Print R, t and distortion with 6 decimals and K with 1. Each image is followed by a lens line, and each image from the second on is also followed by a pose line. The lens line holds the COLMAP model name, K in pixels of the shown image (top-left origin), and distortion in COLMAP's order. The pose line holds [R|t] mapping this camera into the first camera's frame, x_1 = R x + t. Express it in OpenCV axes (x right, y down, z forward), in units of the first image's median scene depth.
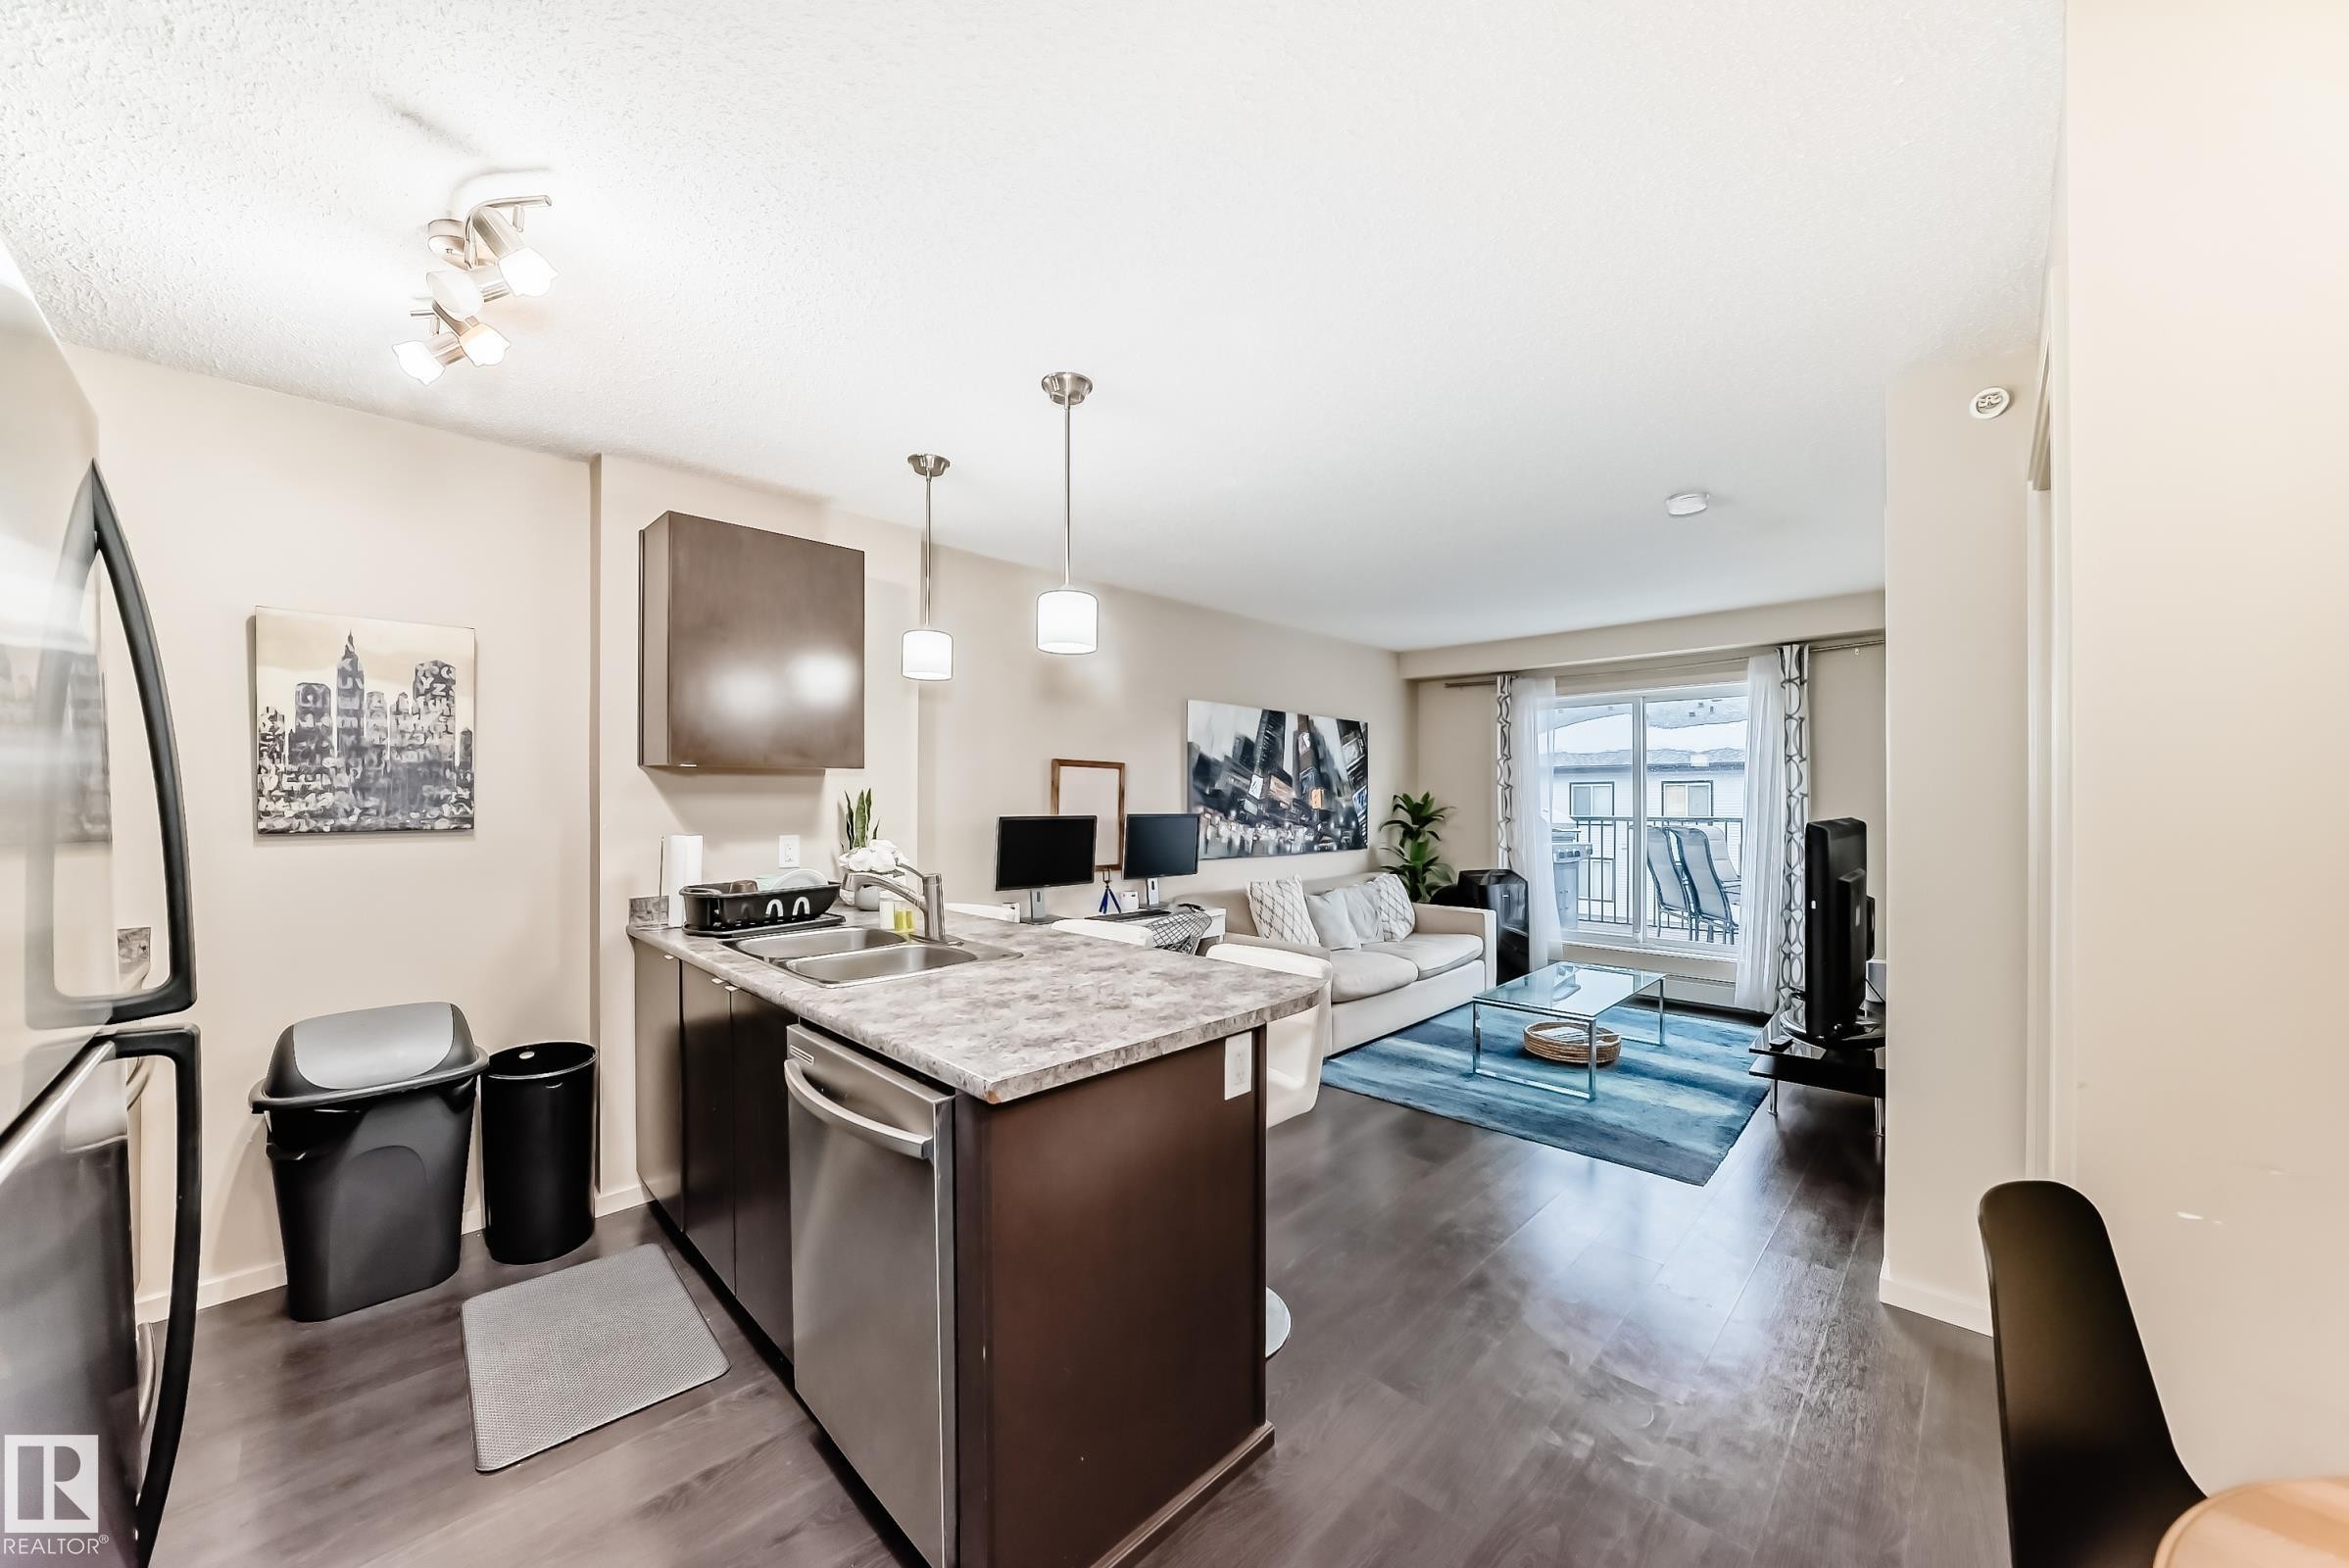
lens RADIAL K [[844.9, 0, 1185.3], [0, 844.9, 807.7], [0, 0, 1]] dist [-0.026505, 0.004967]
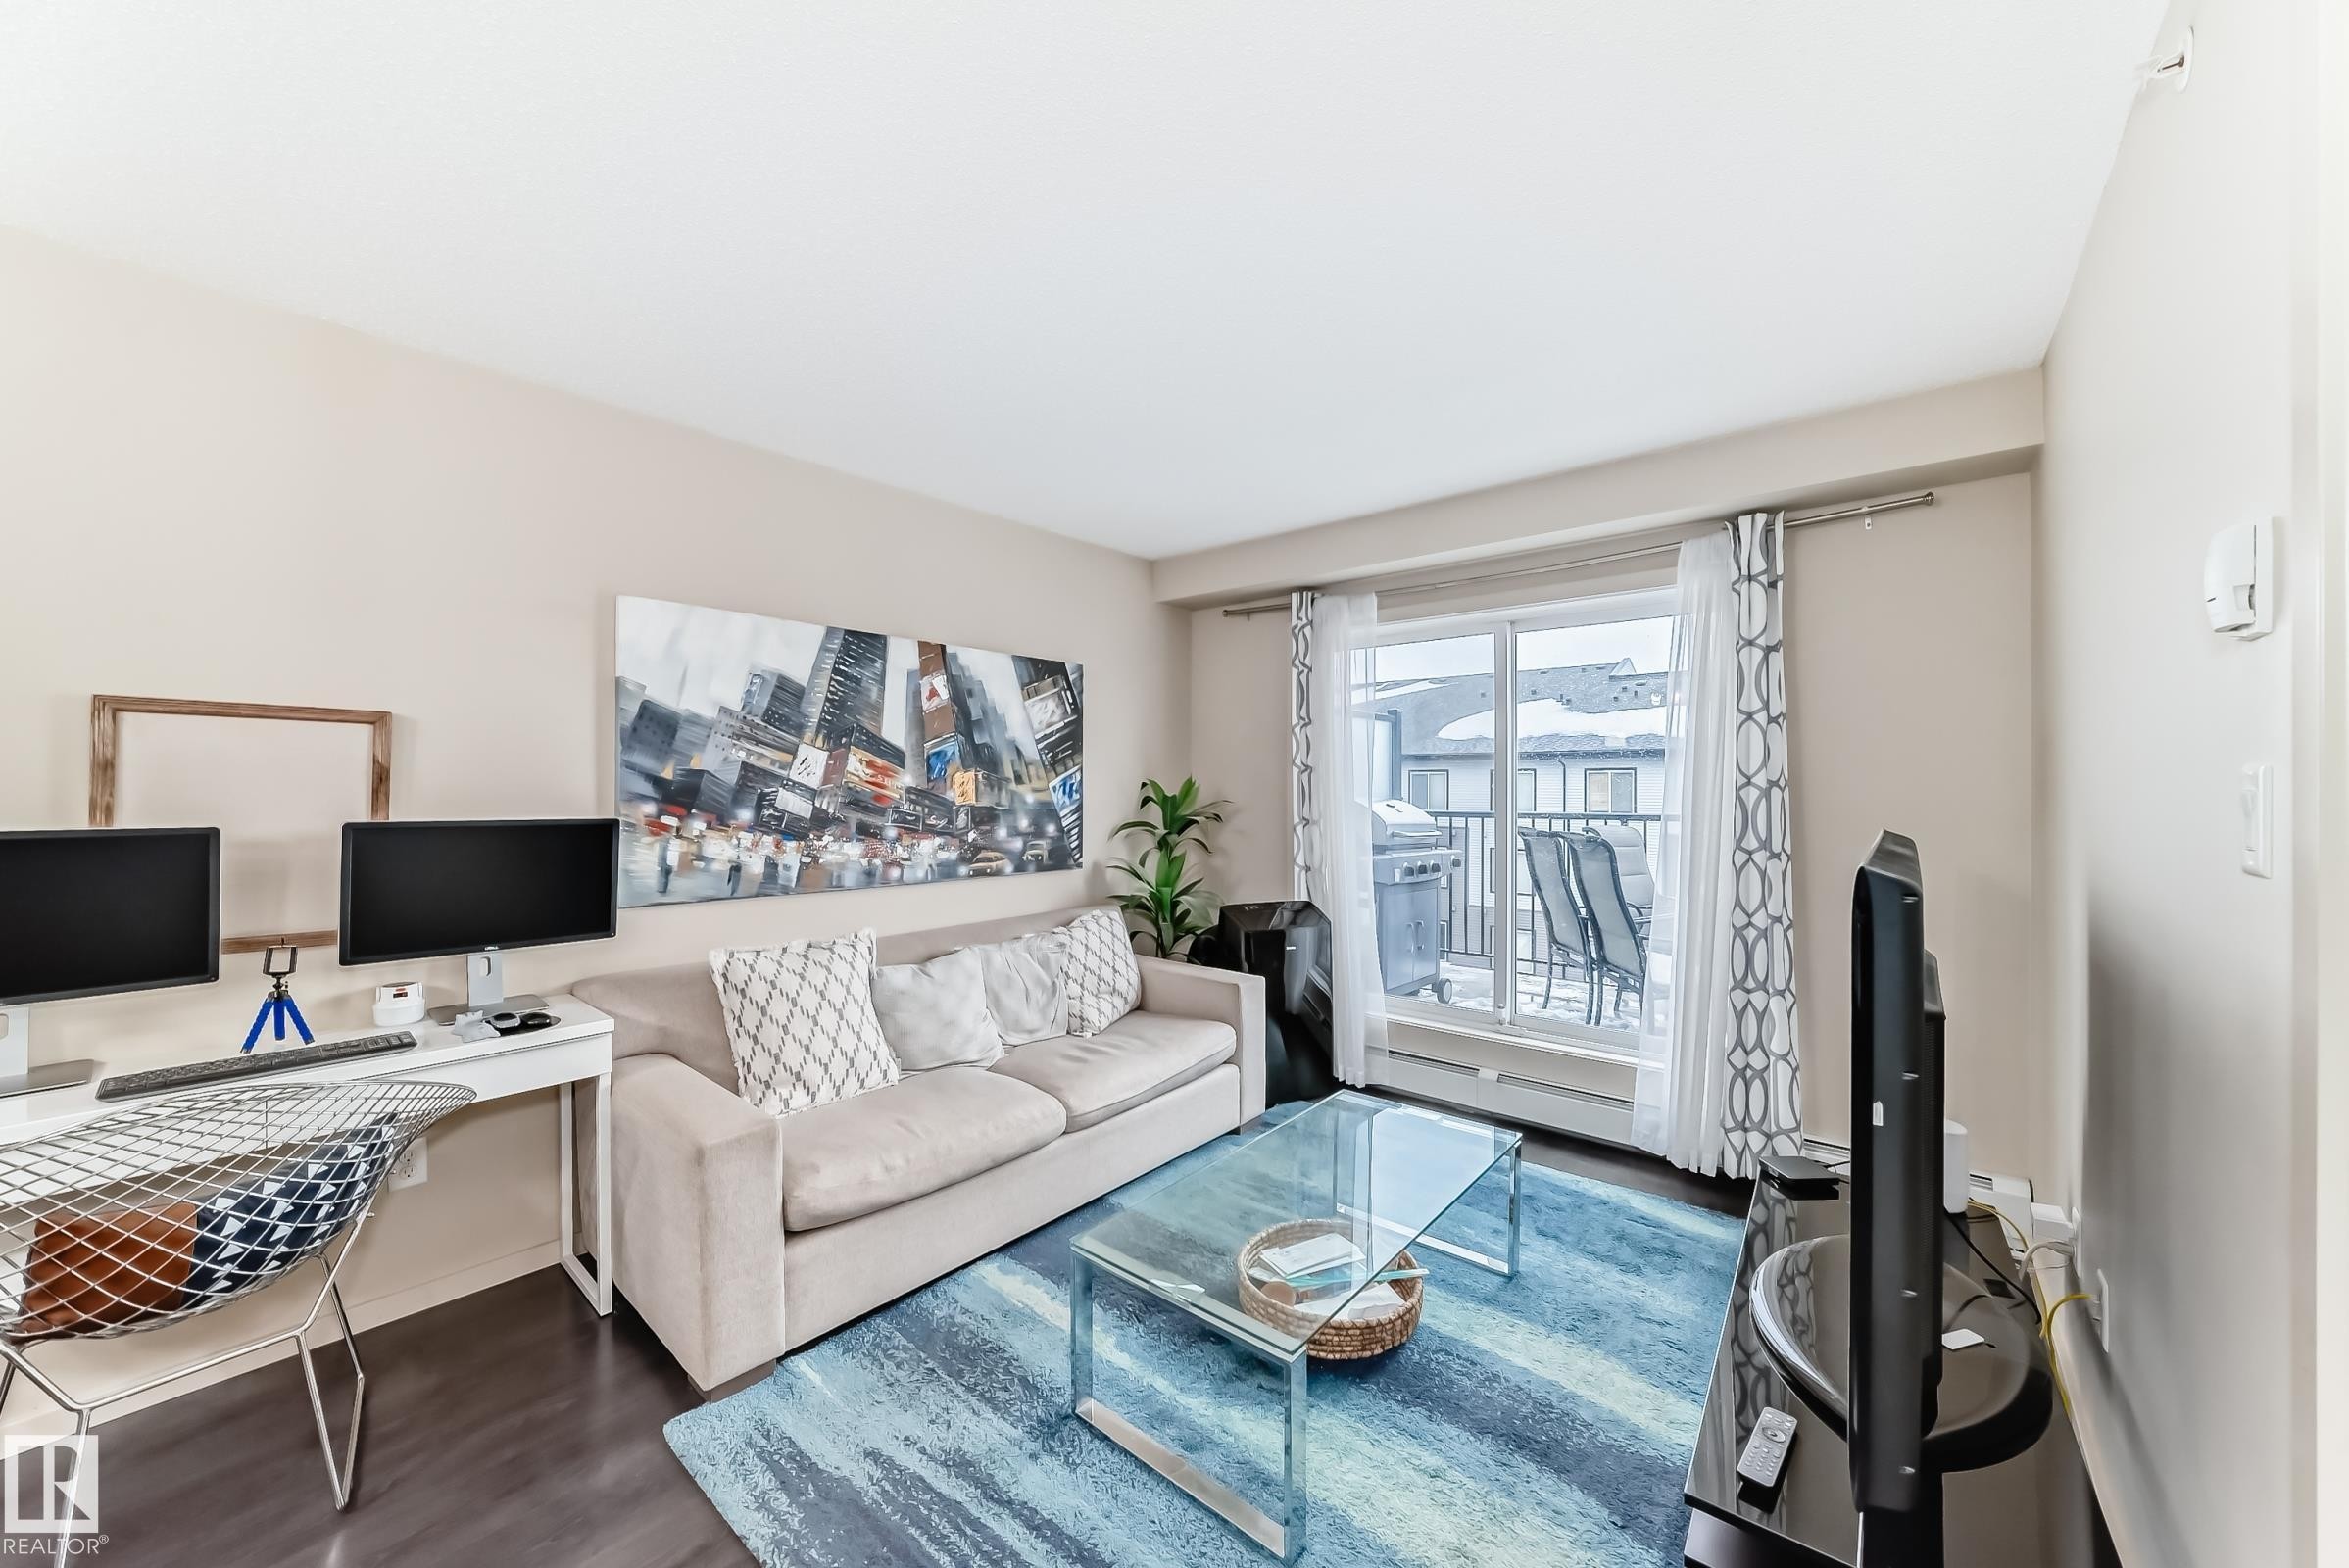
lens RADIAL K [[850.5, 0, 1173.7], [0, 850.5, 794.0], [0, 0, 1]] dist [-0.027033, 0.009358]
pose [[0.998146, 0.001458, 0.060844, 0.272909], [-0.001350, 0.999997, -0.001808, -0.005494], [-0.060847, 0.001722, 0.998146, 0.412985]]
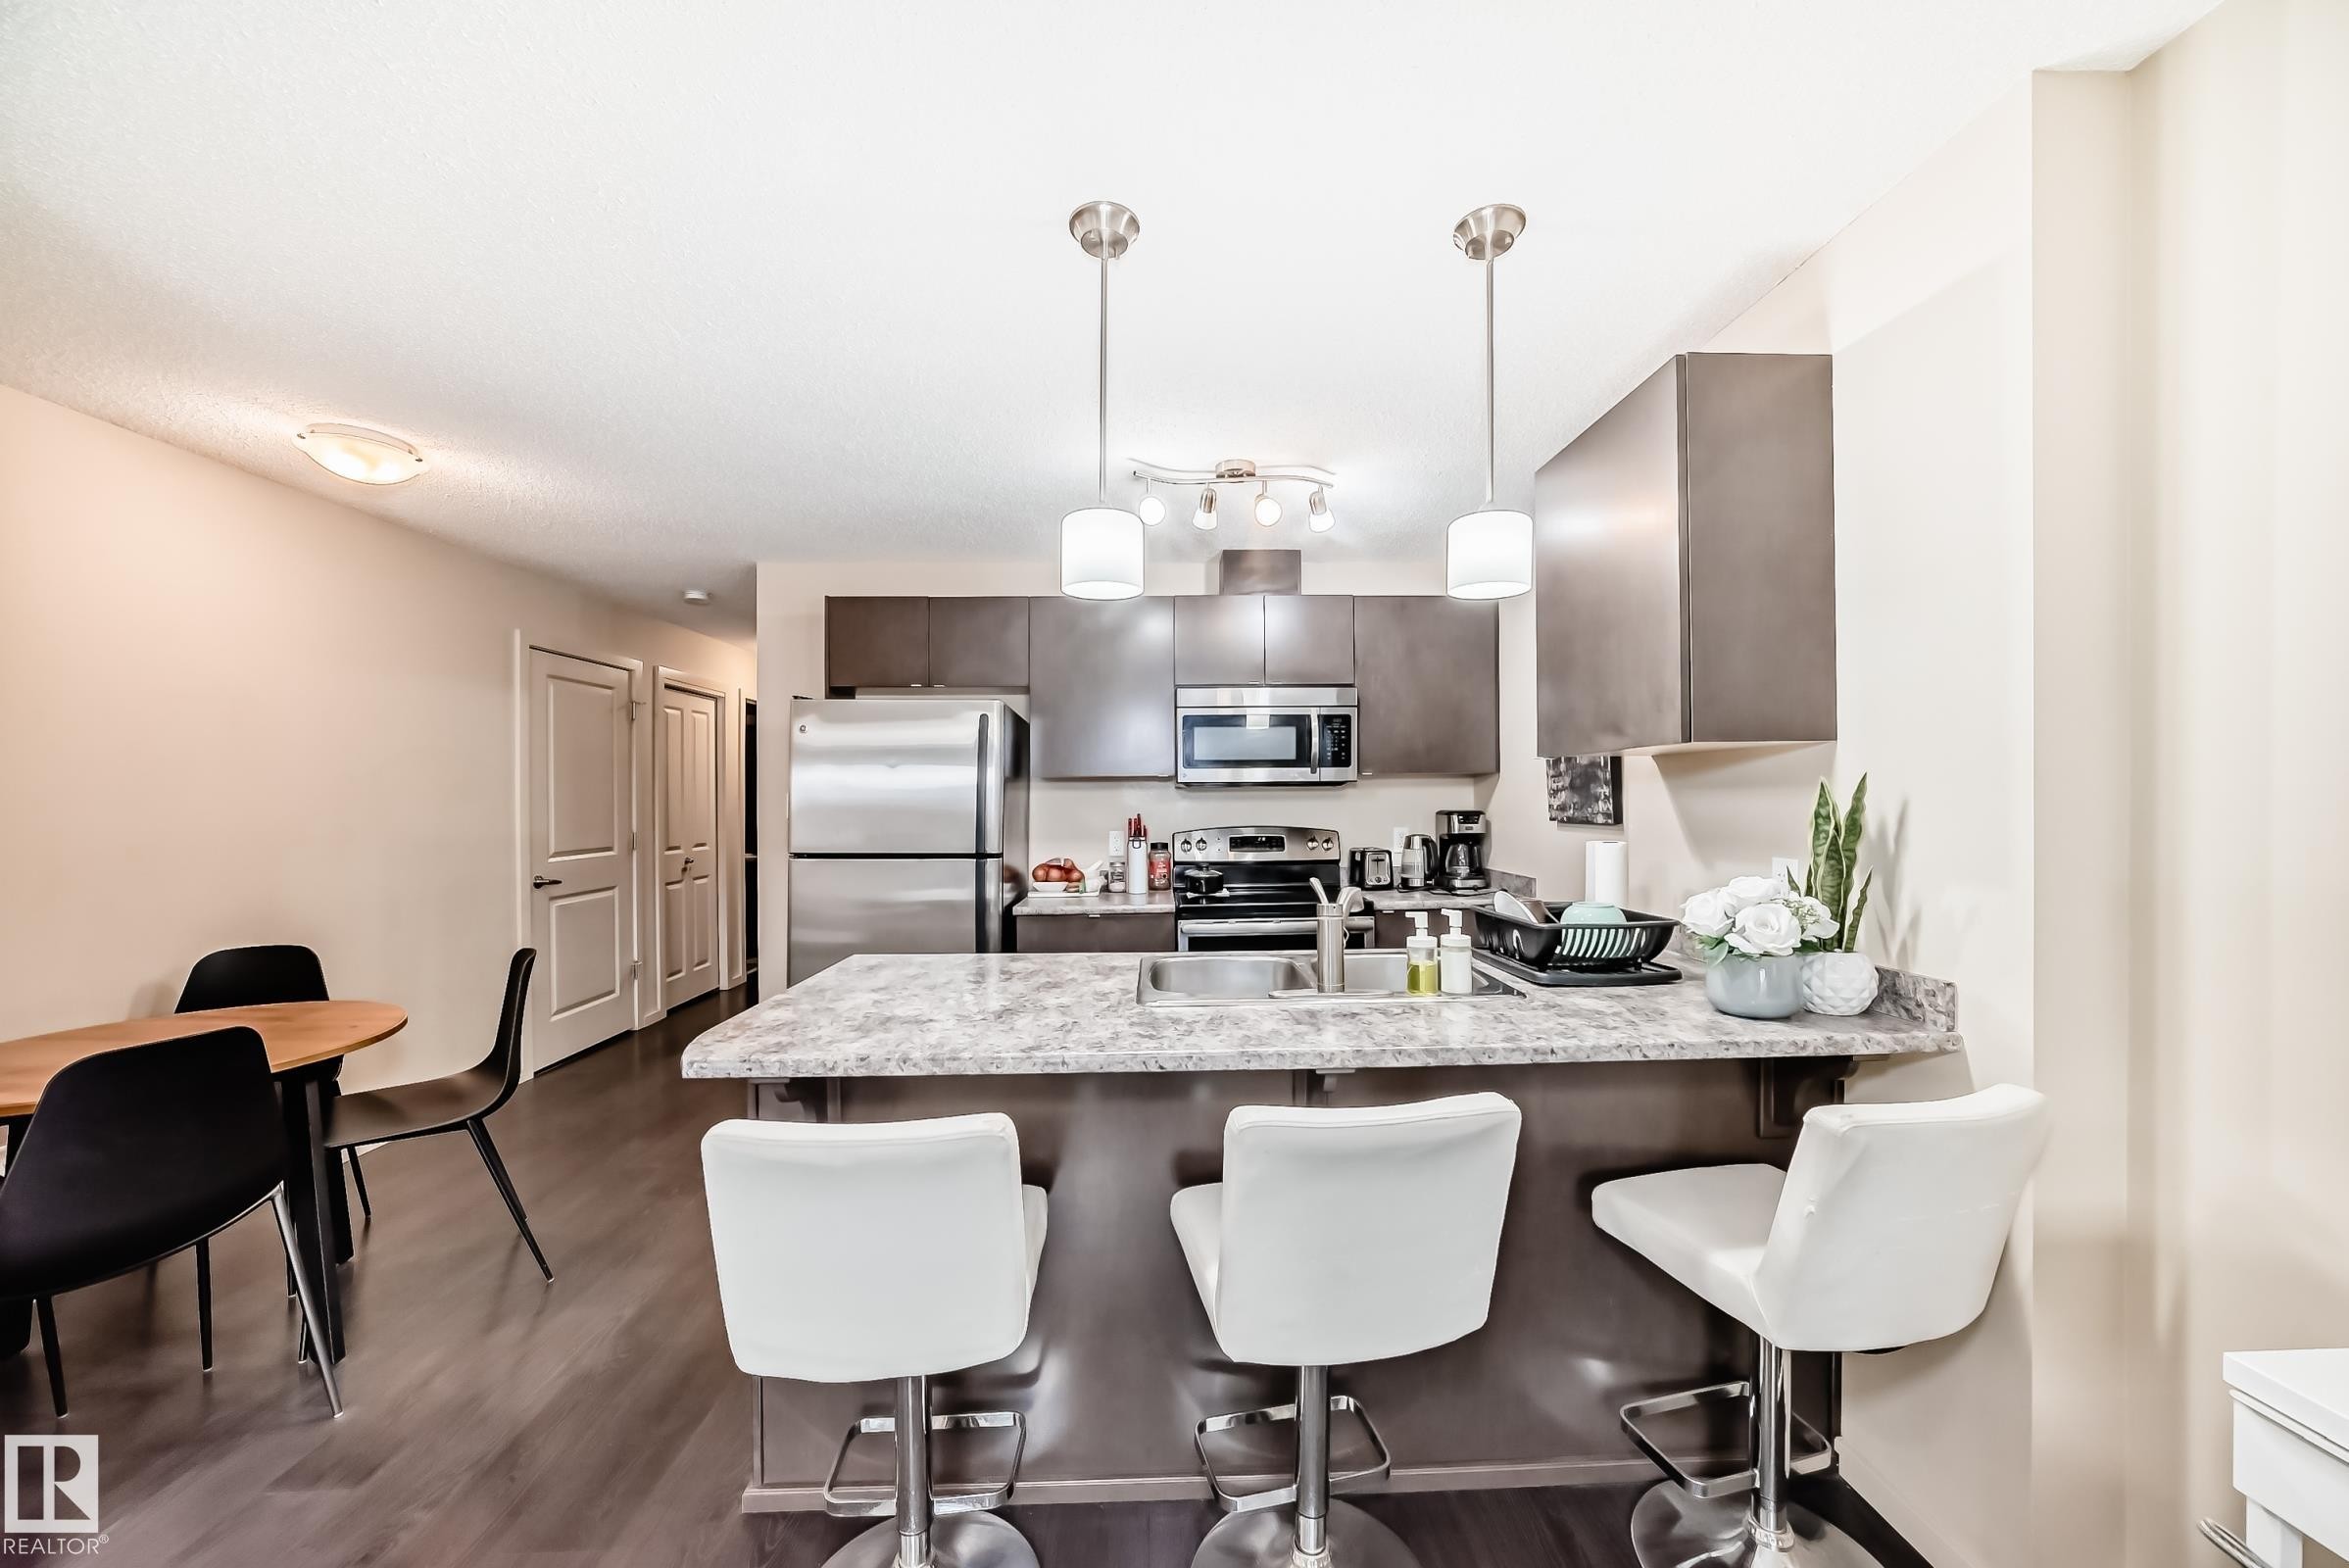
lens RADIAL K [[844.9, 0, 1185.3], [0, 844.9, 807.7], [0, 0, 1]] dist [-0.026505, 0.004967]
pose [[-0.687585, 0.014243, -0.725964, 0.127807], [-0.001849, 0.999770, 0.021366, -0.007585], [0.726102, 0.016033, -0.687401, 0.616253]]
